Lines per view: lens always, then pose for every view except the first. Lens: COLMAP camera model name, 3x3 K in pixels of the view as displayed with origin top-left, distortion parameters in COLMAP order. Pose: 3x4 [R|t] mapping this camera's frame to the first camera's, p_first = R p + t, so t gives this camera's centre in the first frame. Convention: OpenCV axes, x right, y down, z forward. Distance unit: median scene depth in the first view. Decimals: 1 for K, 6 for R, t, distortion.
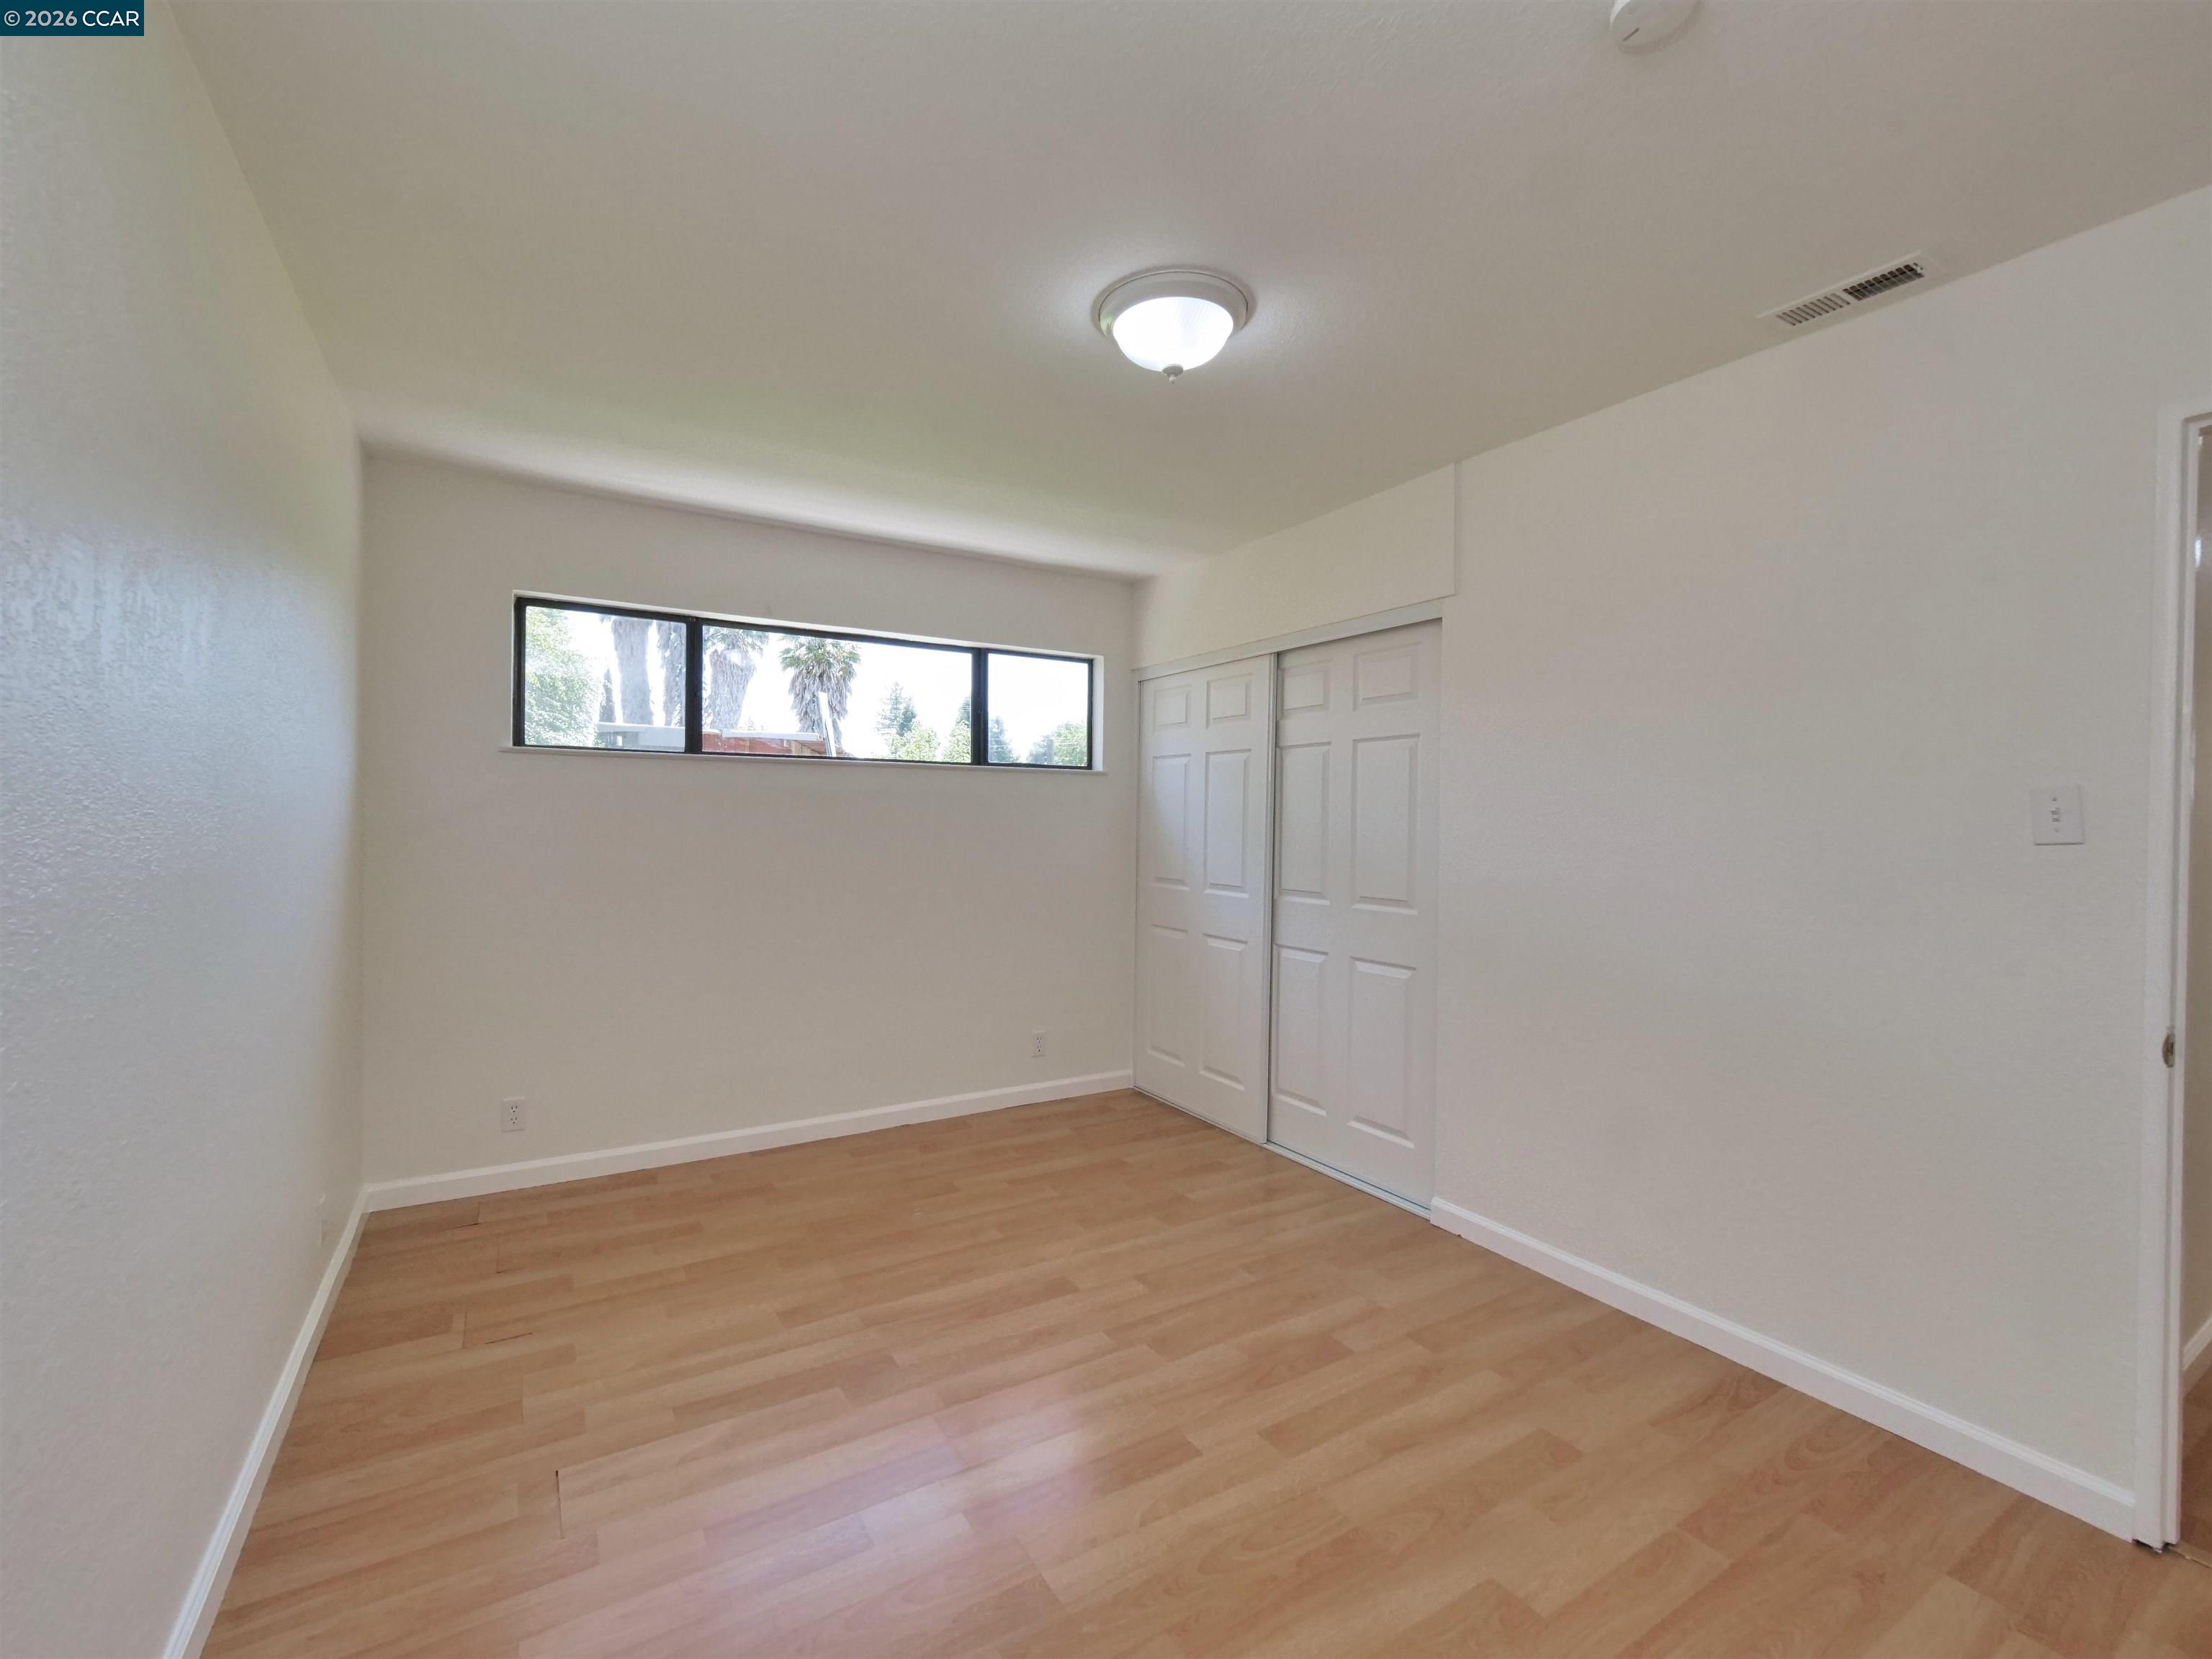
lens RADIAL K [[948.6, 0, 1079.5], [0, 948.6, 826.2], [0, 0, 1]] dist [-0.001148, -0.001345]
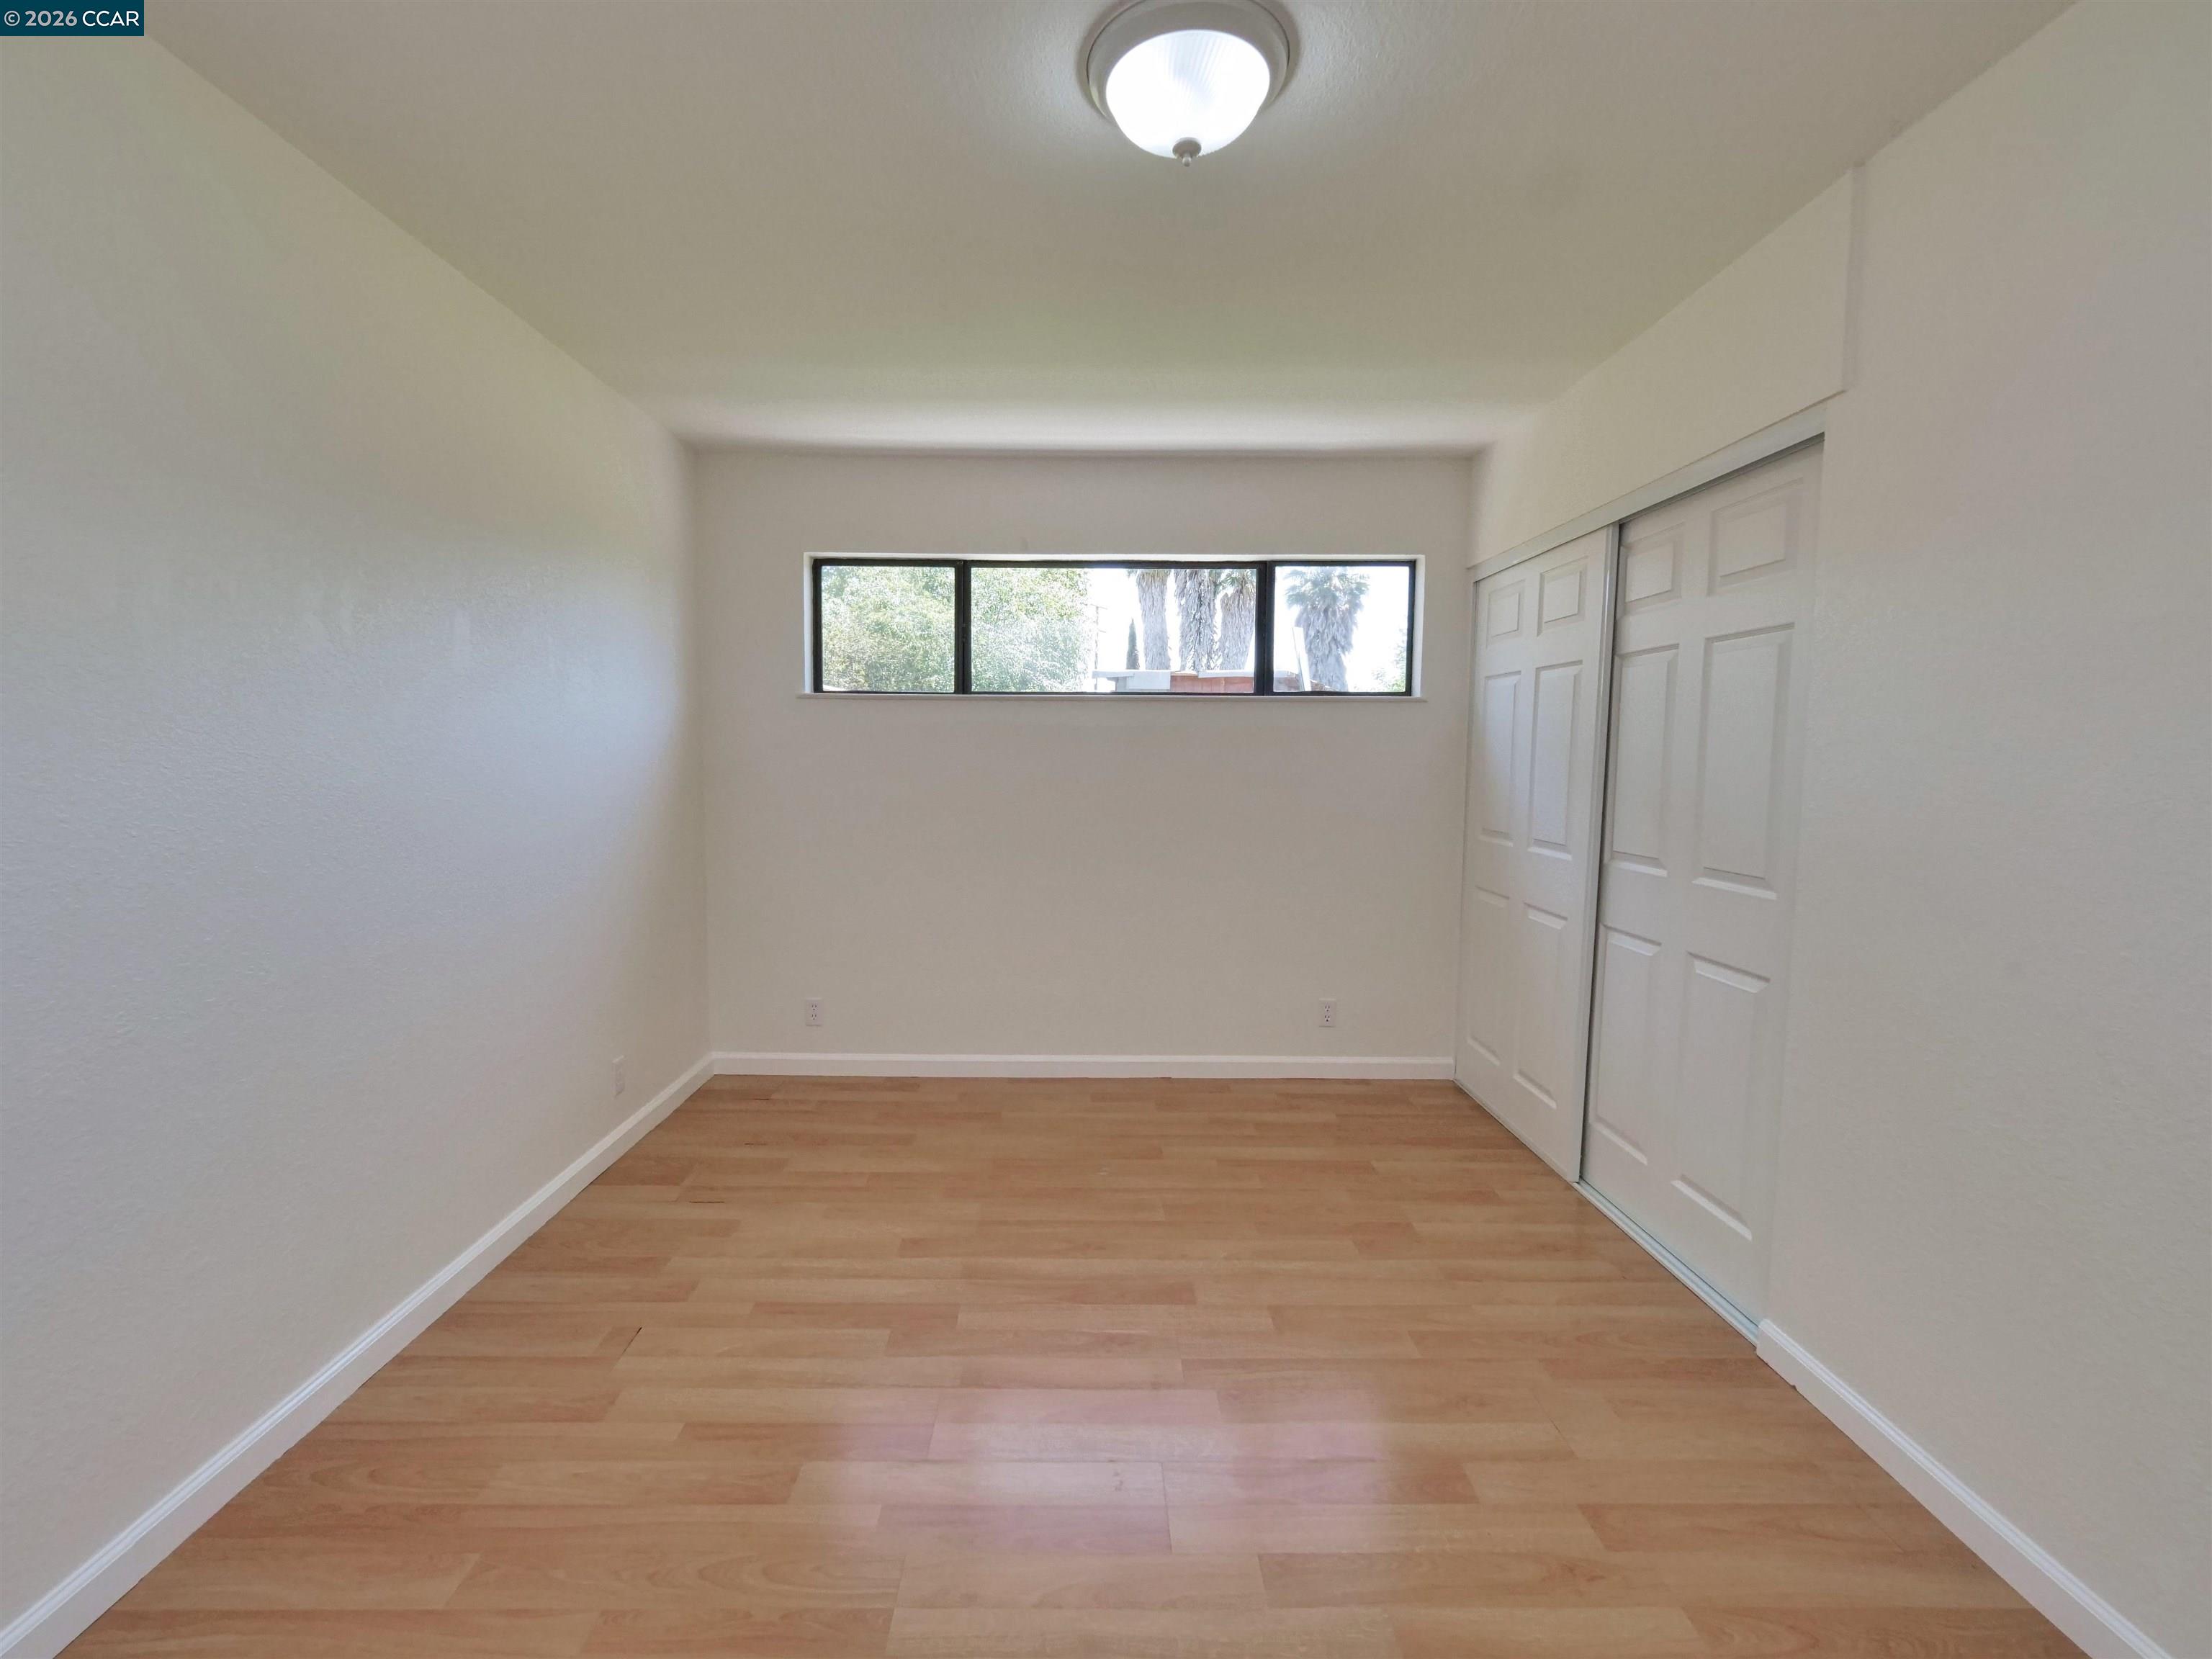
lens RADIAL K [[948.6, 0, 1079.5], [0, 948.6, 826.2], [0, 0, 1]] dist [-0.001148, -0.001345]
pose [[0.858717, 0.035473, -0.511220, 0.257533], [-0.001770, 0.997801, 0.066263, -0.000516], [0.512446, -0.055996, 0.856892, 0.177567]]
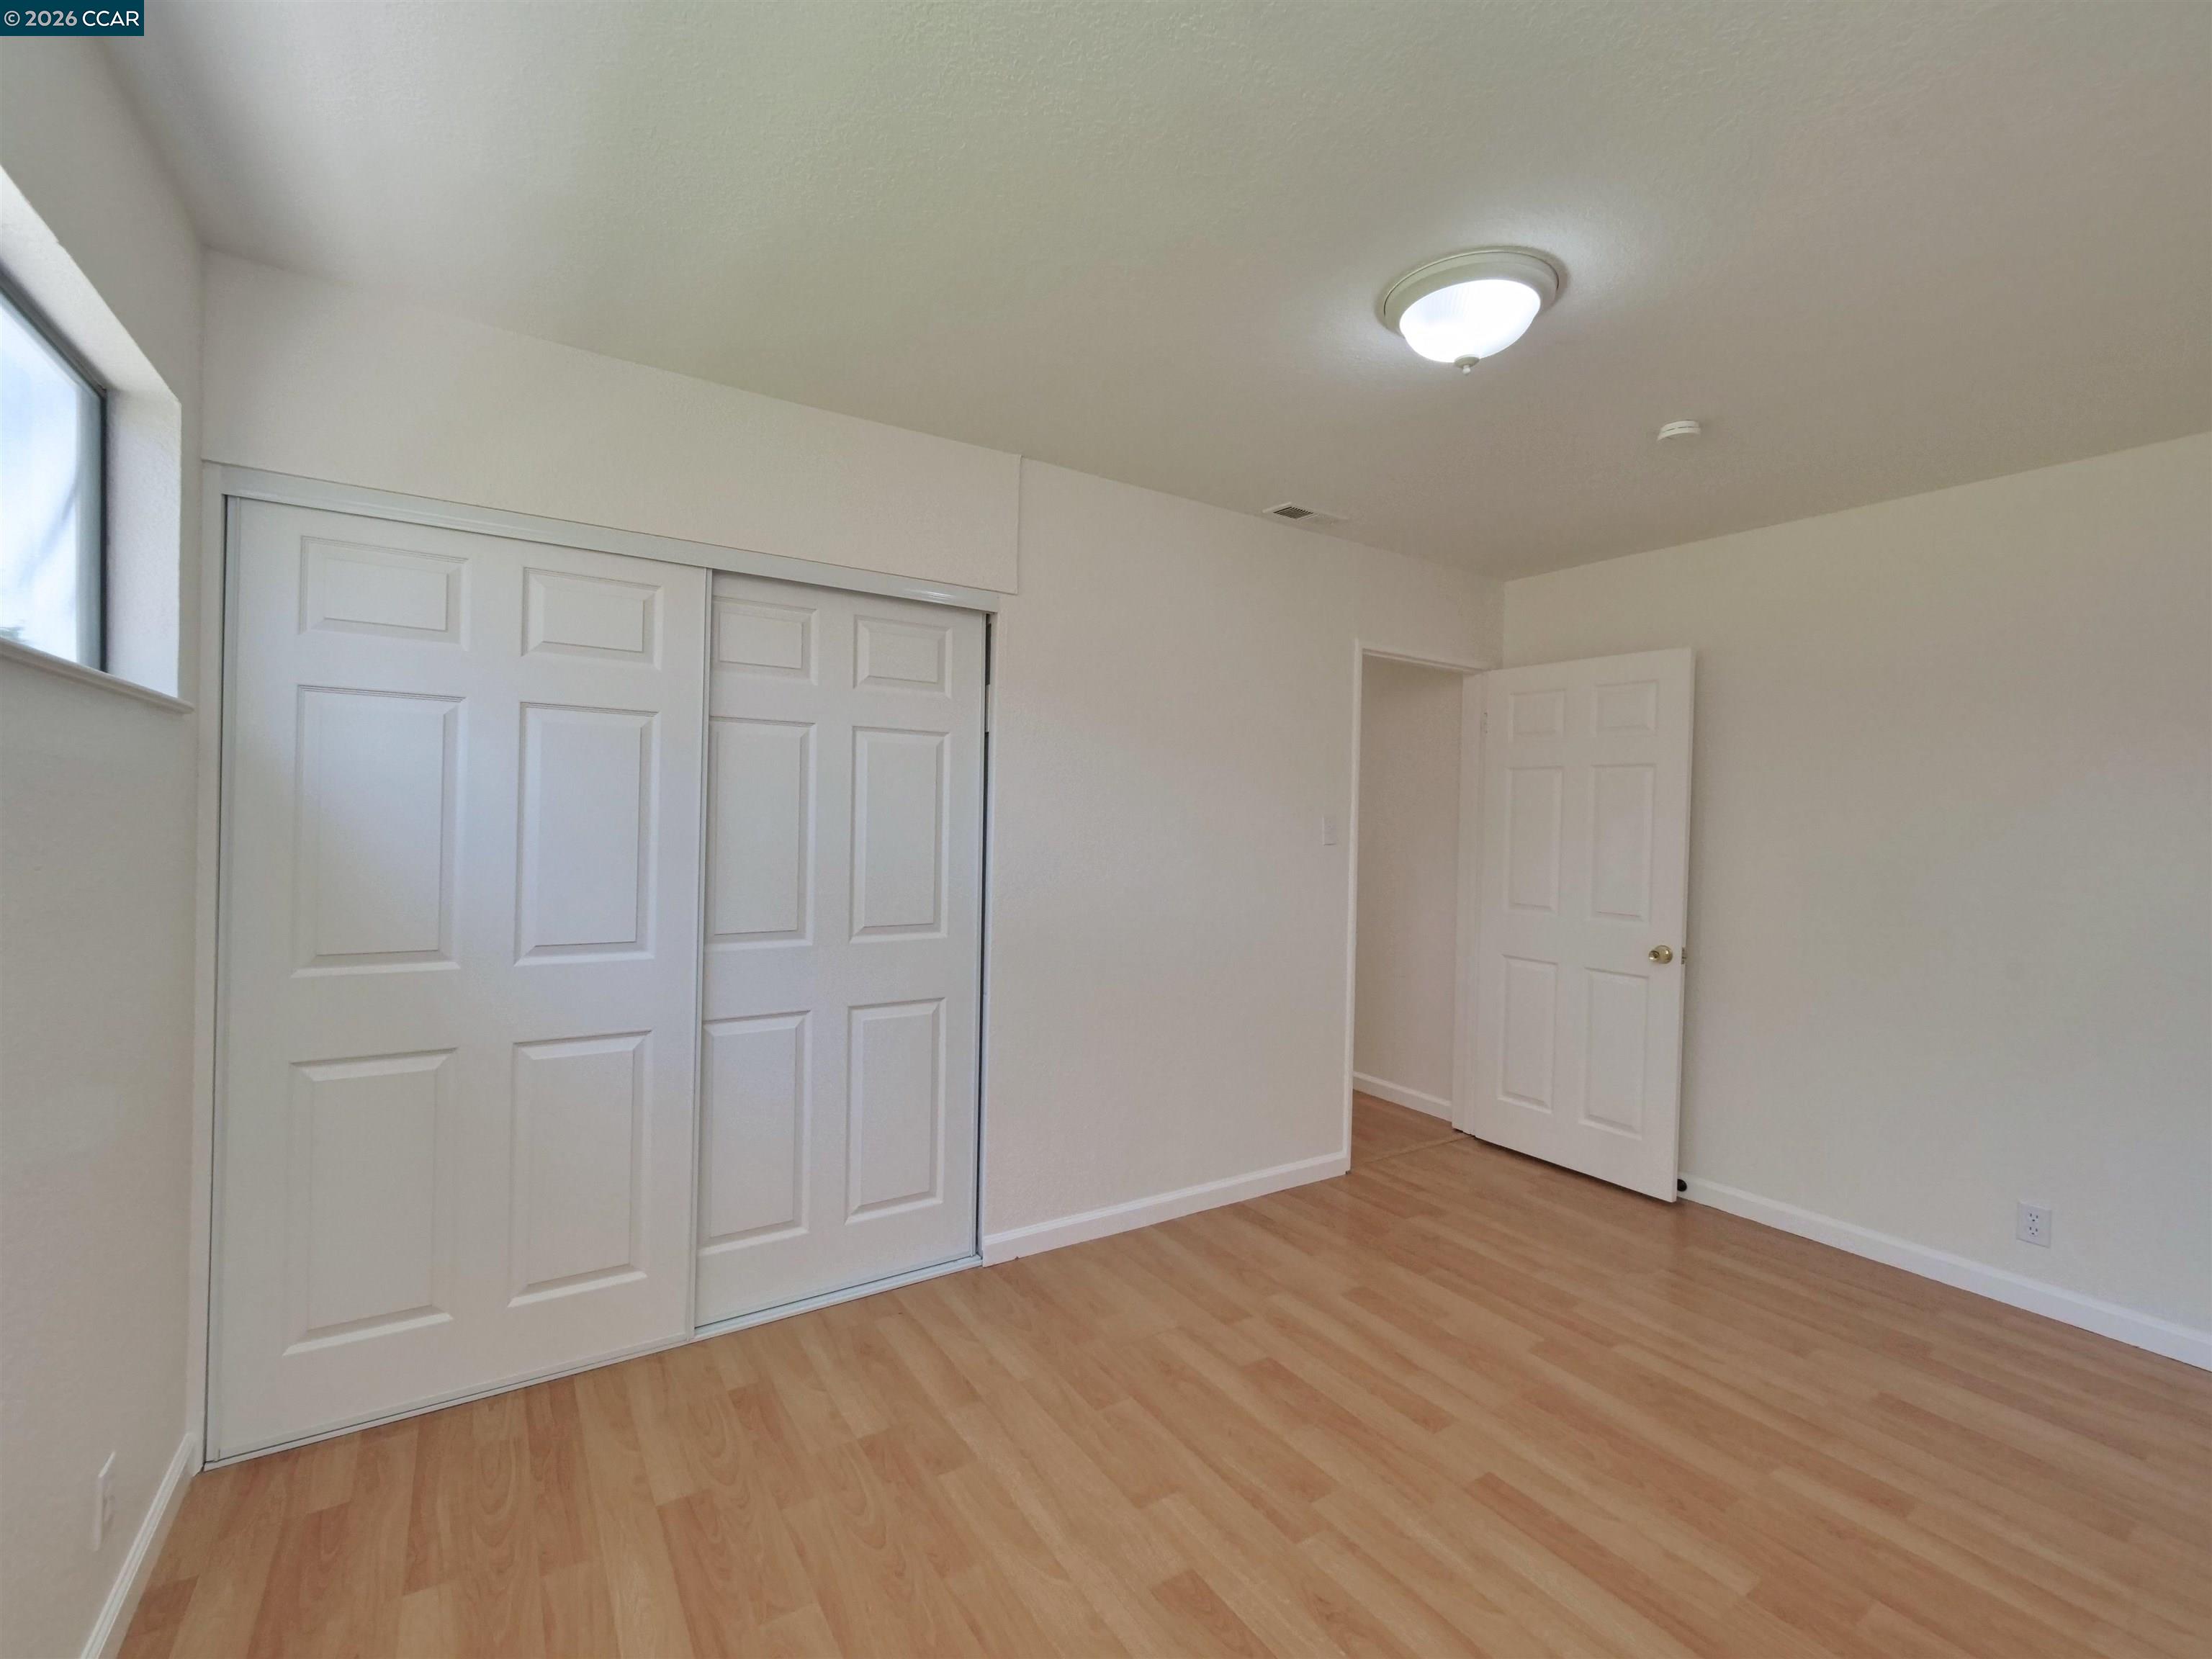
lens RADIAL K [[948.6, 0, 1079.5], [0, 948.6, 826.2], [0, 0, 1]] dist [-0.001148, -0.001345]
pose [[-0.036020, -0.019949, 0.999152, -0.494679], [-0.015478, 0.999692, 0.019402, -0.027742], [-0.999231, -0.014766, -0.036317, 0.855434]]
